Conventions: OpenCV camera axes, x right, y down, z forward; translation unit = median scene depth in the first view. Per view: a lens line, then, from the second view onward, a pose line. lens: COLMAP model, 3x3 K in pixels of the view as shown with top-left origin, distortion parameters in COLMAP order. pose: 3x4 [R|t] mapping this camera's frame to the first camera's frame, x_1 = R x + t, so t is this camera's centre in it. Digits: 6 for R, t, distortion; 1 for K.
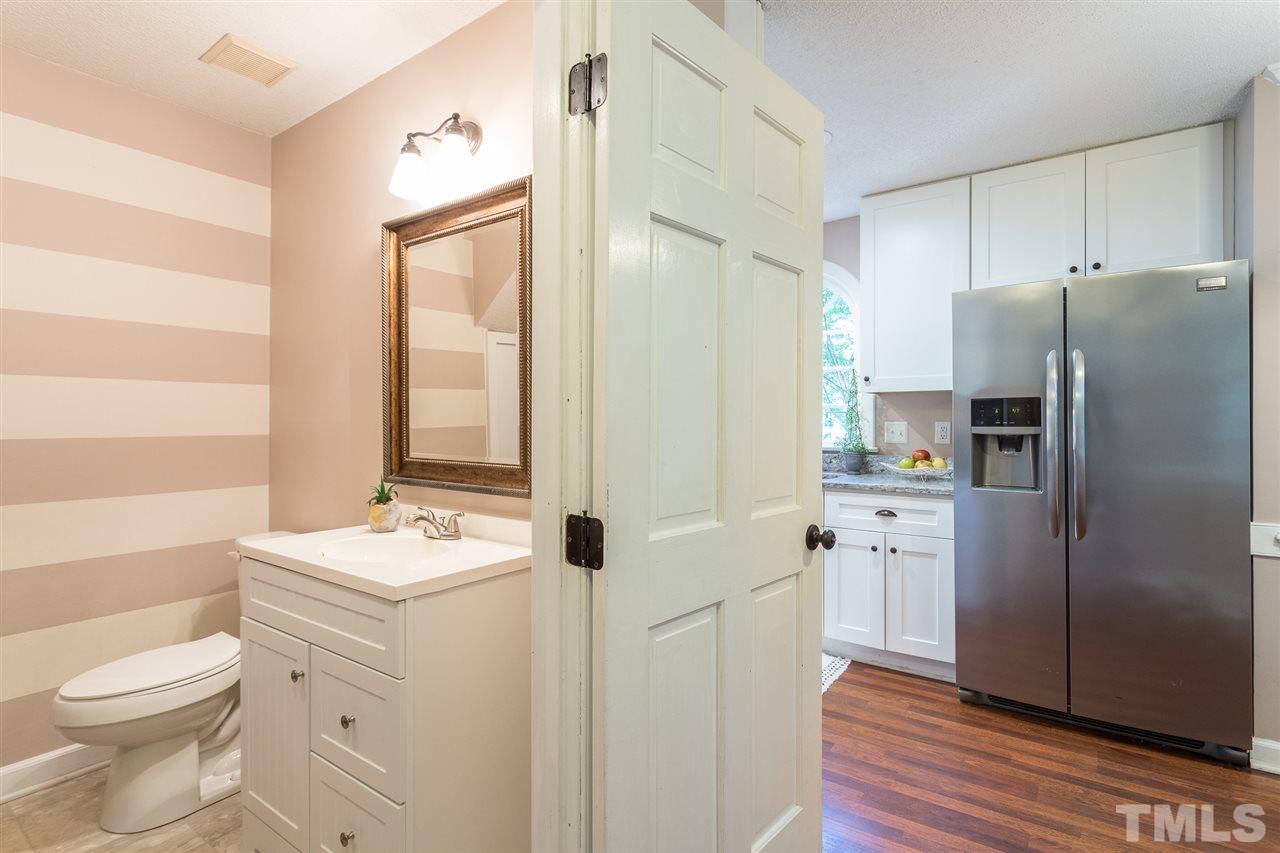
lens RADIAL K [[626.4, 0, 636.9], [0, 626.4, 419.5], [0, 0, 1]] dist [0.003527, 0.001033]
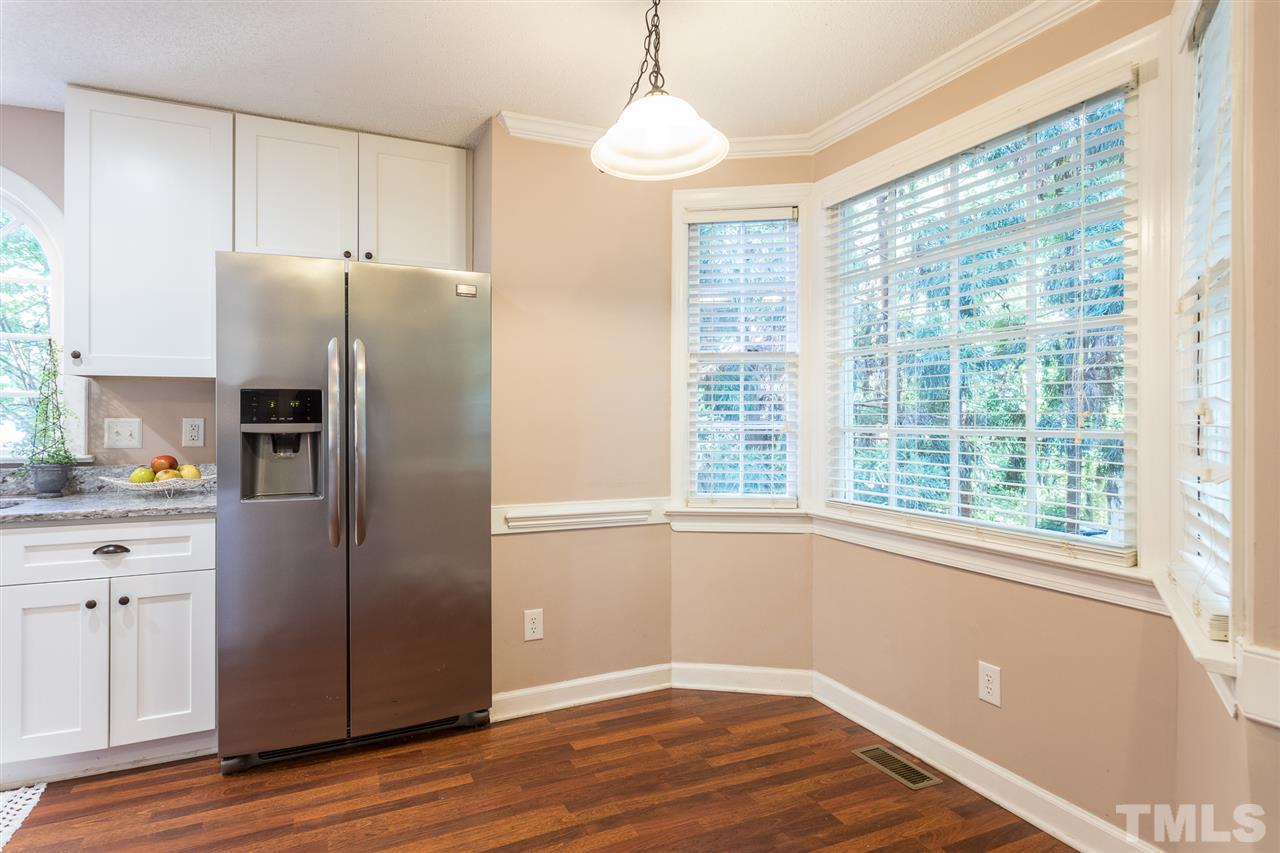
lens RADIAL K [[690.2, 0, 639.1], [0, 690.2, 413.9], [0, 0, 1]] dist [0.000140, 0.002343]
pose [[0.490010, 0.005363, 0.871701, 0.017010], [-0.001810, 0.999985, -0.005134, 0.002157], [-0.871715, 0.000938, 0.490012, 0.127687]]
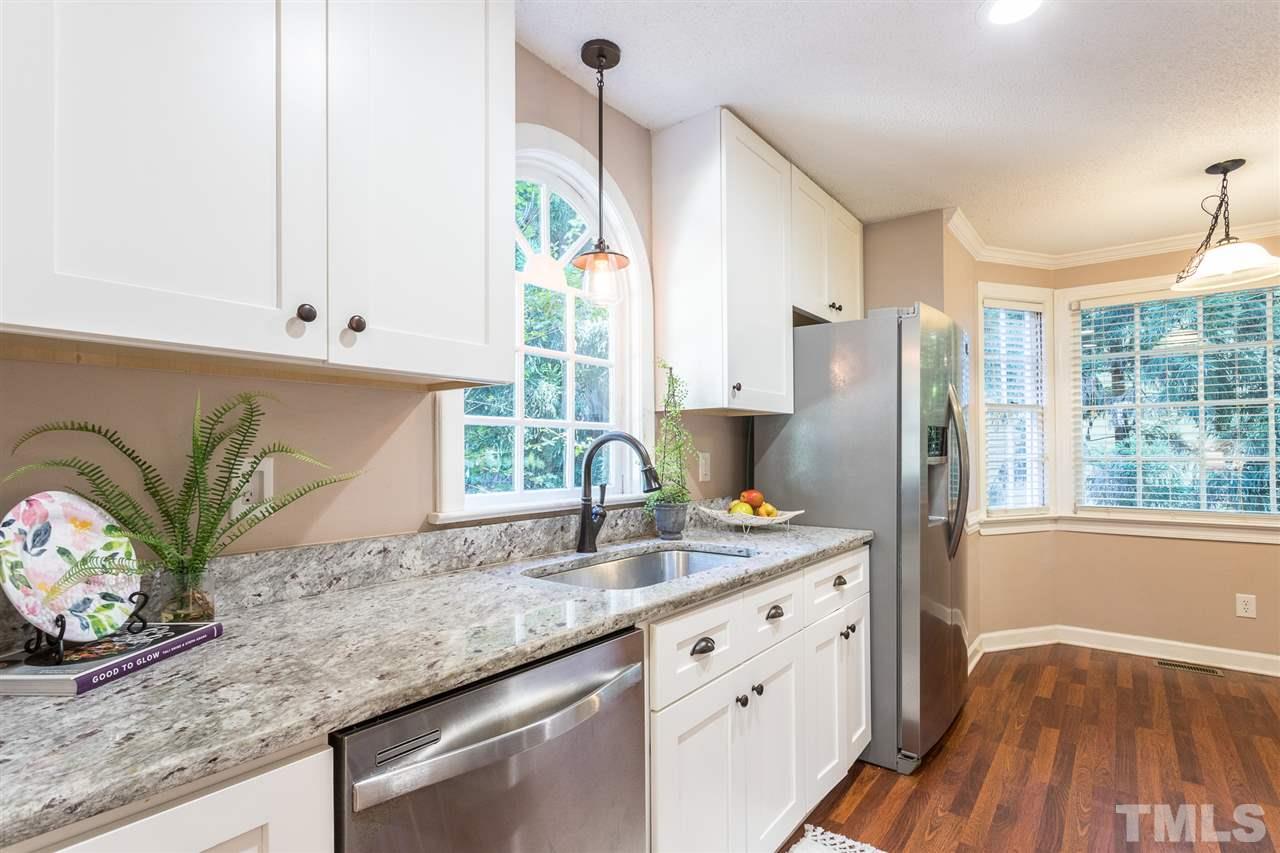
lens RADIAL K [[626.4, 0, 641.6], [0, 626.4, 443.5], [0, 0, 1]] dist [0.003527, 0.001033]
pose [[0.020511, 0.013169, 0.999703, -0.364186], [0.002351, 0.999910, -0.013220, 0.002683], [-0.999787, 0.002622, 0.020479, 1.359929]]
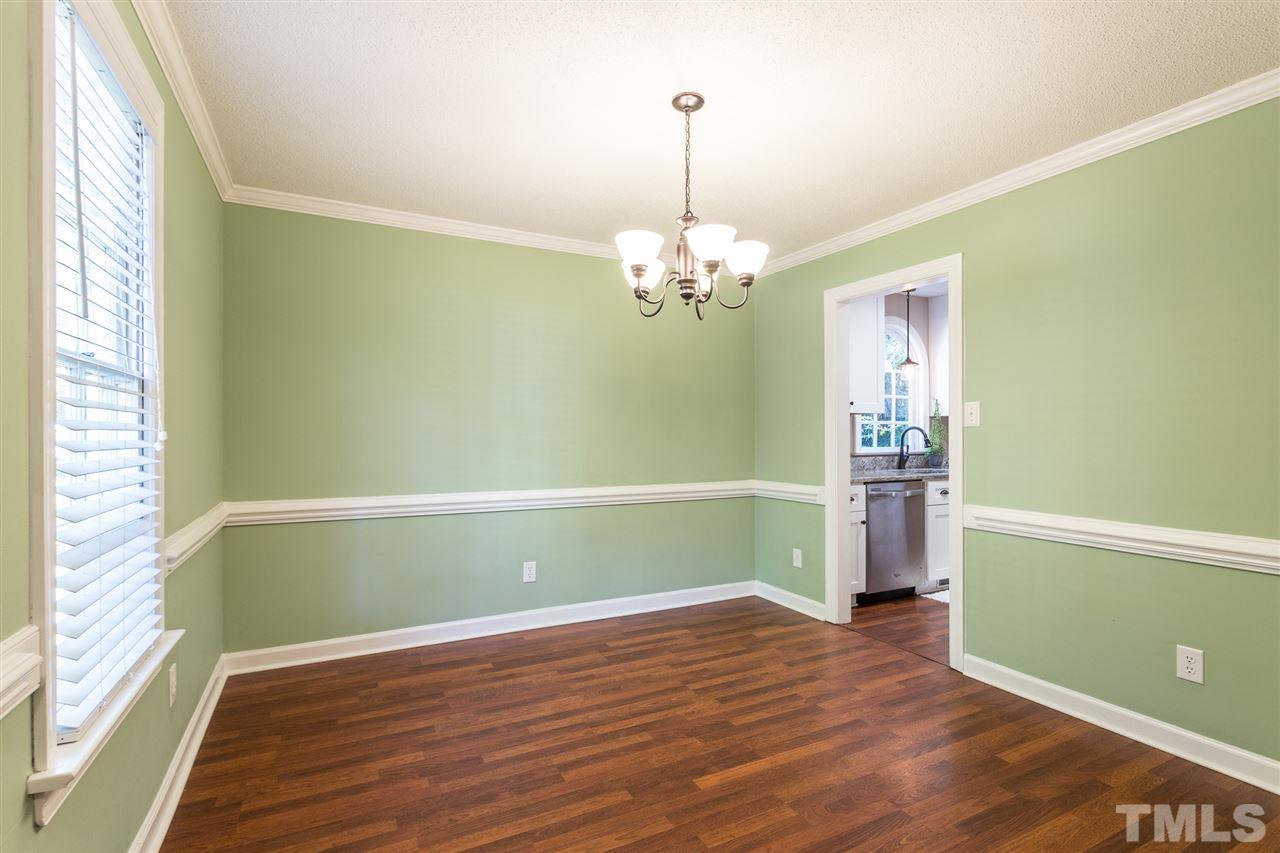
lens RADIAL K [[593.9, 0, 640.5], [0, 593.9, 440.4], [0, 0, 1]] dist [-0.002021, 0.000020]
pose [[0.440502, -0.005905, 0.897732, -1.720692], [-0.003593, 0.999959, 0.008340, 0.011994], [-0.897745, -0.006900, 0.440462, 1.351952]]
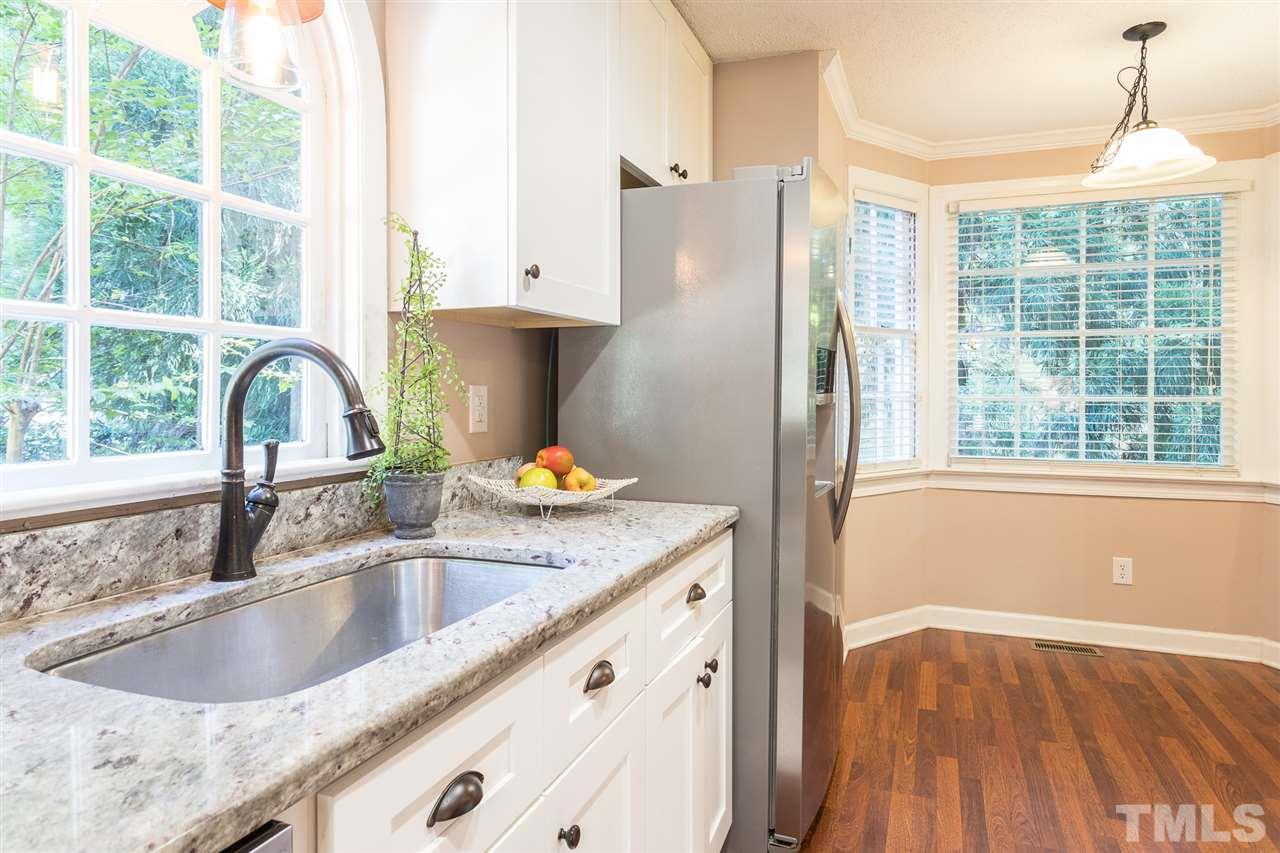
lens RADIAL K [[777.4, 0, 633.7], [0, 777.4, 398.2], [0, 0, 1]] dist [-0.003323, 0.003366]
pose [[-0.260313, -0.010028, 0.965472, -0.136441], [-0.003631, 0.999949, 0.009407, 0.008770], [-0.965517, -0.001057, -0.260336, 1.331378]]
